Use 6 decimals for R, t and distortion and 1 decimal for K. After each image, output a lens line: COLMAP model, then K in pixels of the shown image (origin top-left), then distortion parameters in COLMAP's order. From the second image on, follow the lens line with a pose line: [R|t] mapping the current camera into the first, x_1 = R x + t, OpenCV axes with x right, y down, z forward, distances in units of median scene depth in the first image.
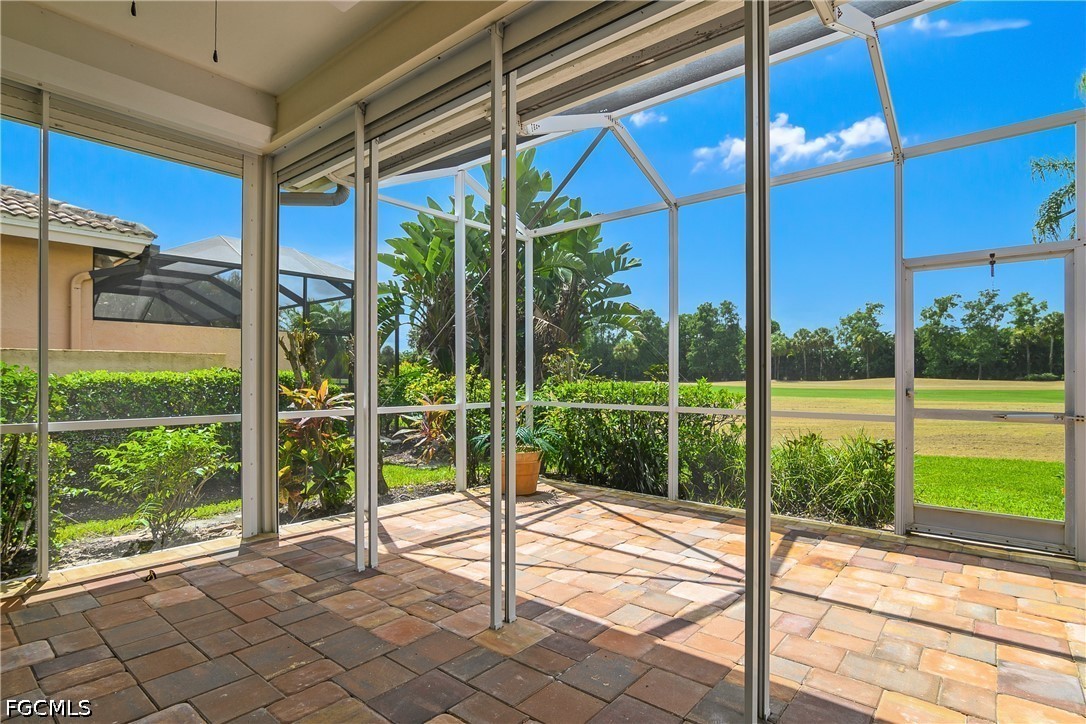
lens RADIAL K [[551.4, 0, 527.8], [0, 551.4, 373.0], [0, 0, 1]] dist [-0.015856, -0.000200]
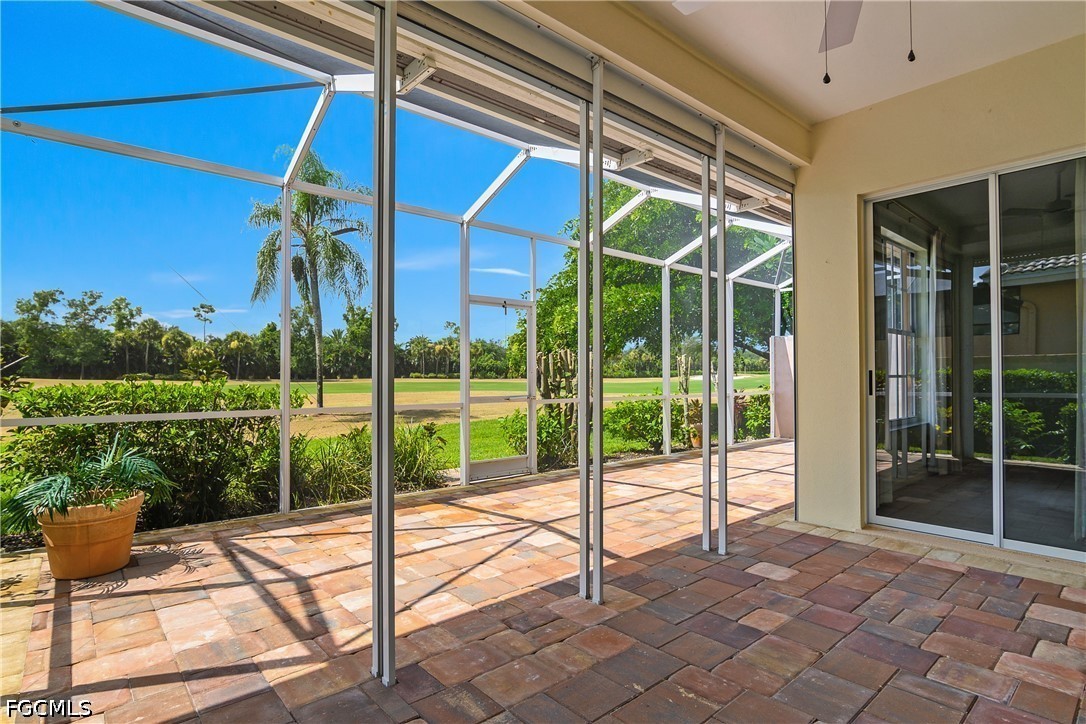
lens RADIAL K [[551.4, 0, 538.5], [0, 551.4, 369.8], [0, 0, 1]] dist [-0.015856, -0.000200]
pose [[0.151254, 0.010433, 0.988440, -0.188495], [-0.005337, 0.999938, -0.009738, 0.001262], [-0.988481, -0.003802, 0.151300, 0.153738]]
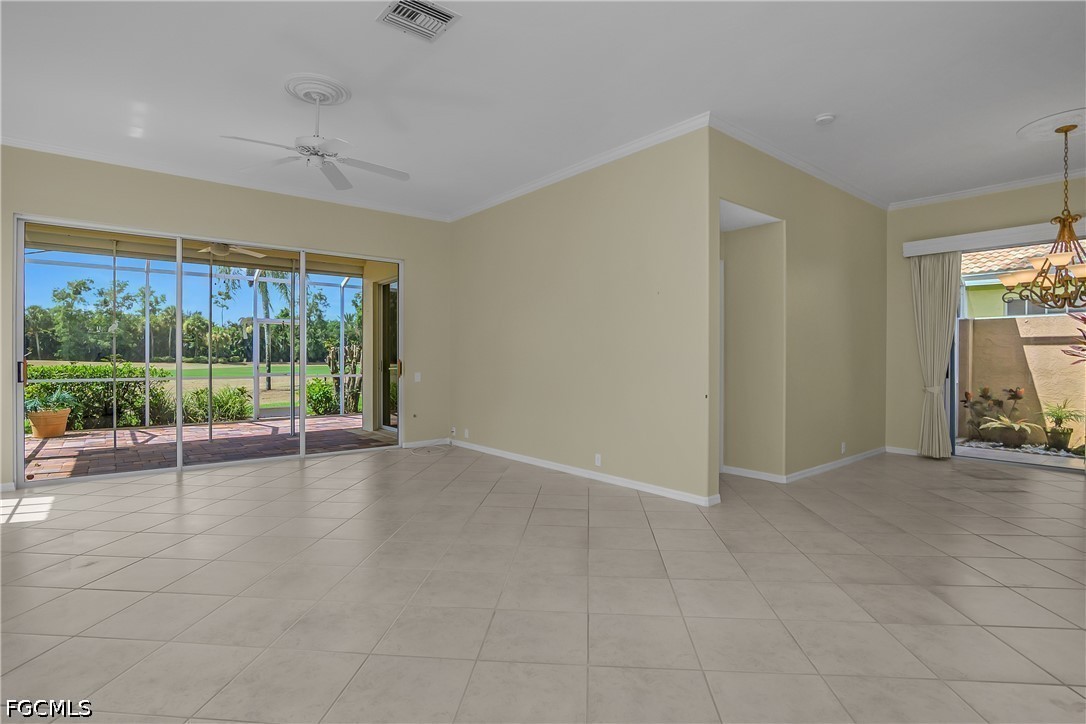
lens RADIAL K [[551.4, 0, 534.6], [0, 551.4, 373.3], [0, 0, 1]] dist [-0.015856, -0.000200]
pose [[0.196949, -0.025680, 0.980077, -0.452377], [-0.007498, 0.999588, 0.027698, -0.005255], [-0.980385, -0.012804, 0.196675, -0.238968]]
